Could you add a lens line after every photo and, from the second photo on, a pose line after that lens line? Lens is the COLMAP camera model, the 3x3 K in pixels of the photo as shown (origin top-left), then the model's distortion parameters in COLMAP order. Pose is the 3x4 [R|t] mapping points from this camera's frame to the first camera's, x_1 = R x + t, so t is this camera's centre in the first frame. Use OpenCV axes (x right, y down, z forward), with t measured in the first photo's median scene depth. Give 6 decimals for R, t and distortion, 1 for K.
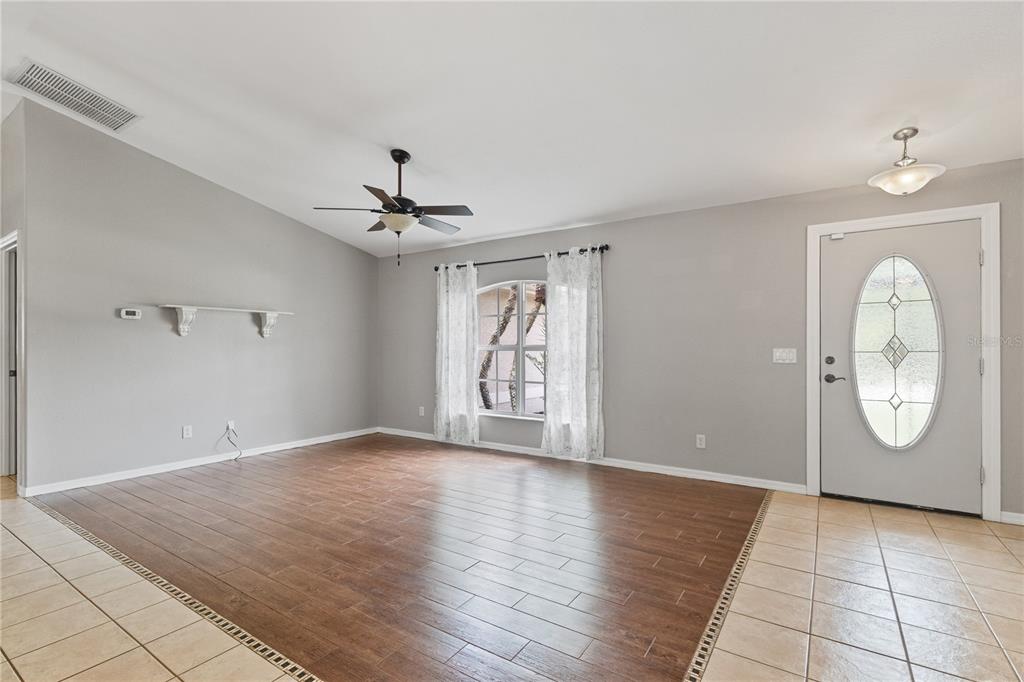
lens RADIAL K [[473.5, 0, 512.8], [0, 473.5, 345.7], [0, 0, 1]] dist [0.002502, 0.000699]
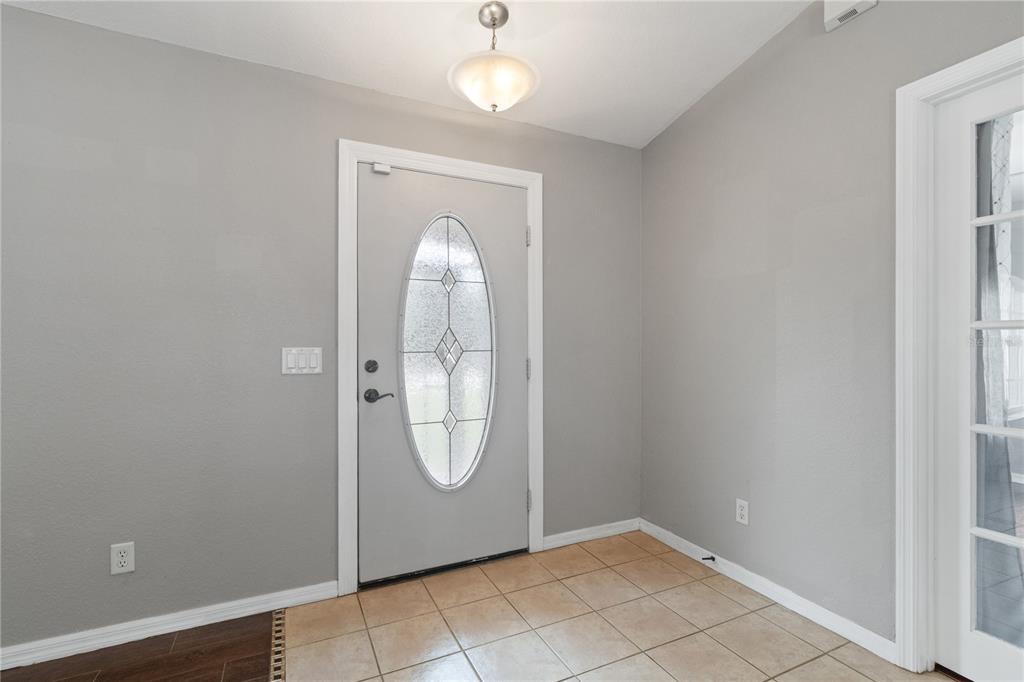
lens RADIAL K [[473.5, 0, 512.0], [0, 473.5, 346.5], [0, 0, 1]] dist [0.002502, 0.000699]
pose [[0.510880, -0.001035, 0.859652, 0.232098], [0.001195, 0.999999, 0.000493, 0.004701], [-0.859651, 0.000775, 0.510880, 0.530216]]
